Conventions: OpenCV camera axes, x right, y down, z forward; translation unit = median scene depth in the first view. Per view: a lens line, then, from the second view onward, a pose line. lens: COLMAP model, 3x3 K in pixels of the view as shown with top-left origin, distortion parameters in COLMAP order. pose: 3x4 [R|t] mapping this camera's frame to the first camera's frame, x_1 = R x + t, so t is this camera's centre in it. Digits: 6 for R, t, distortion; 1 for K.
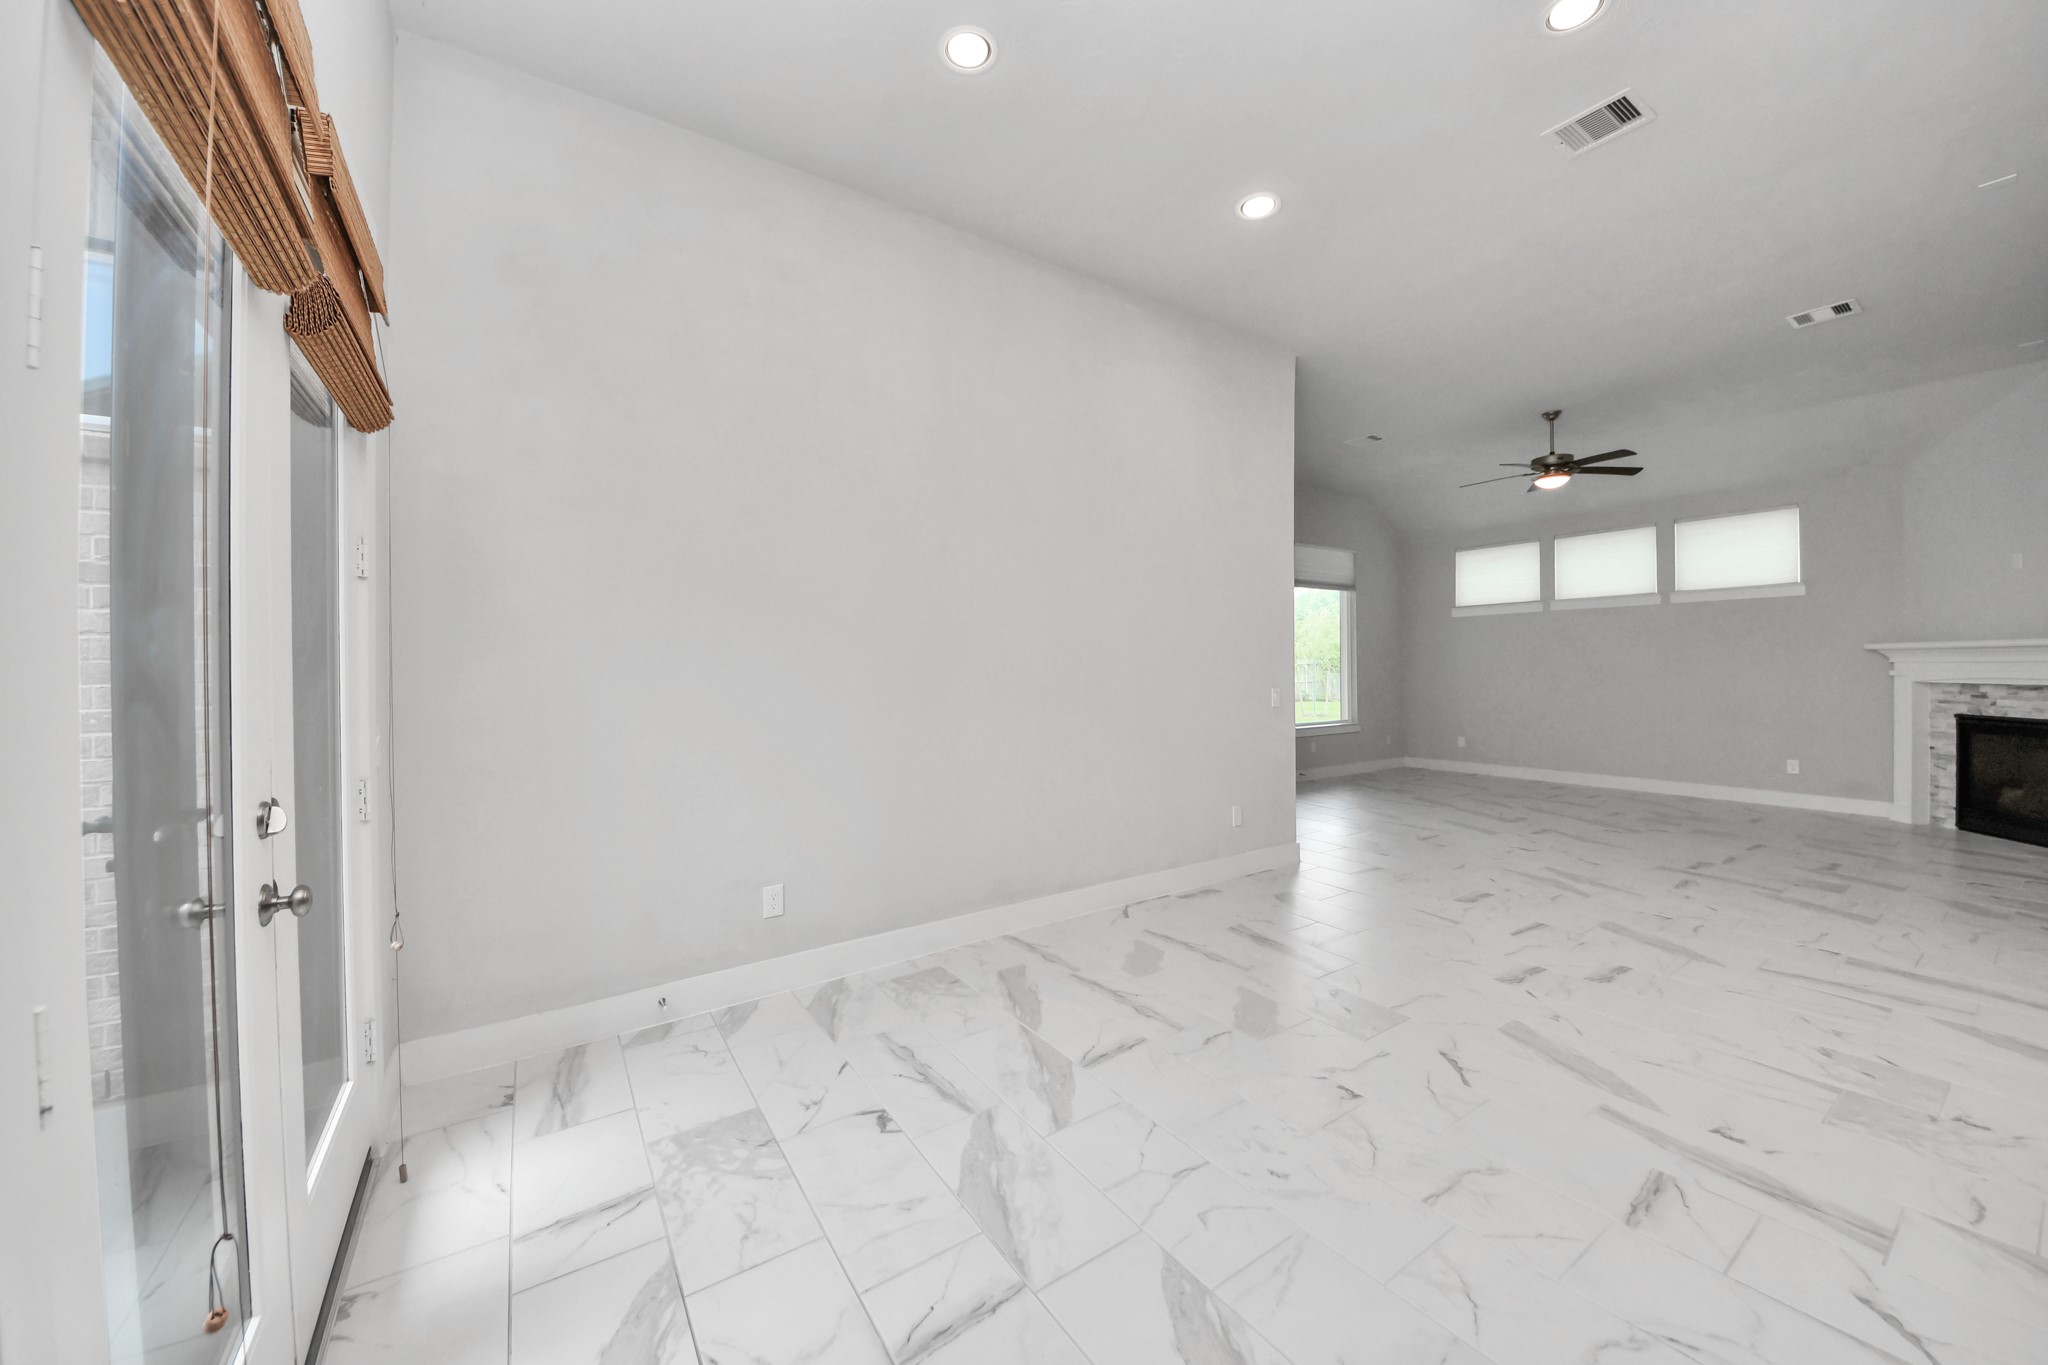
lens RADIAL K [[744.6, 0, 1030.4], [0, 744.6, 677.4], [0, 0, 1]] dist [-0.000008, 0.000008]
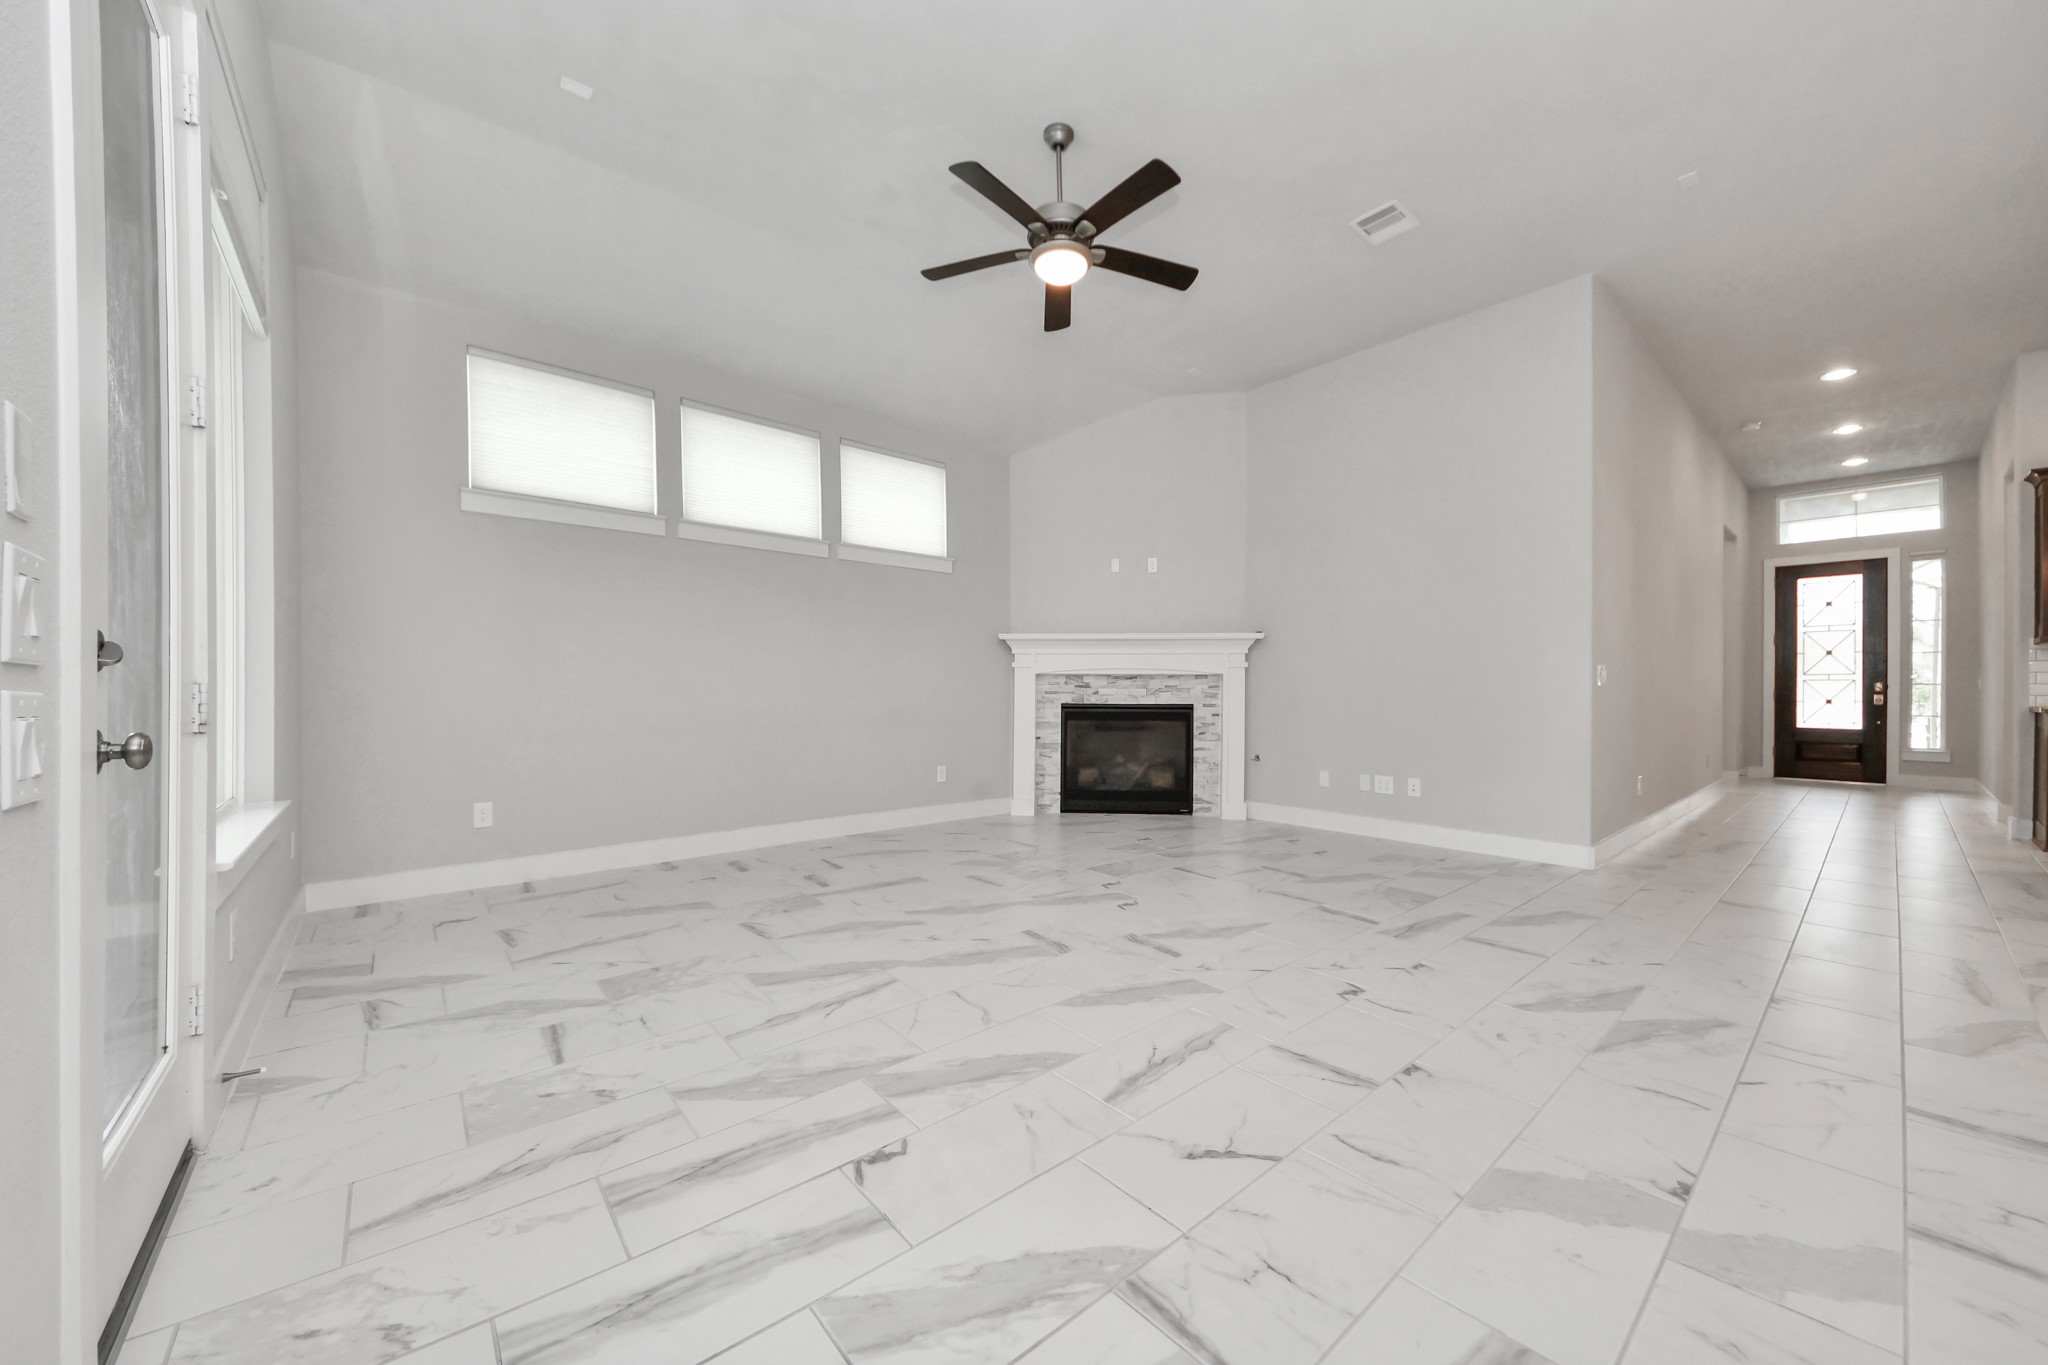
lens RADIAL K [[744.6, 0, 1032.1], [0, 744.6, 691.8], [0, 0, 1]] dist [-0.000008, 0.000008]
pose [[-0.118712, 0.003691, 0.992922, 0.201679], [0.008341, 0.999962, -0.002720, 0.034625], [-0.992894, 0.007959, -0.118738, 1.159013]]
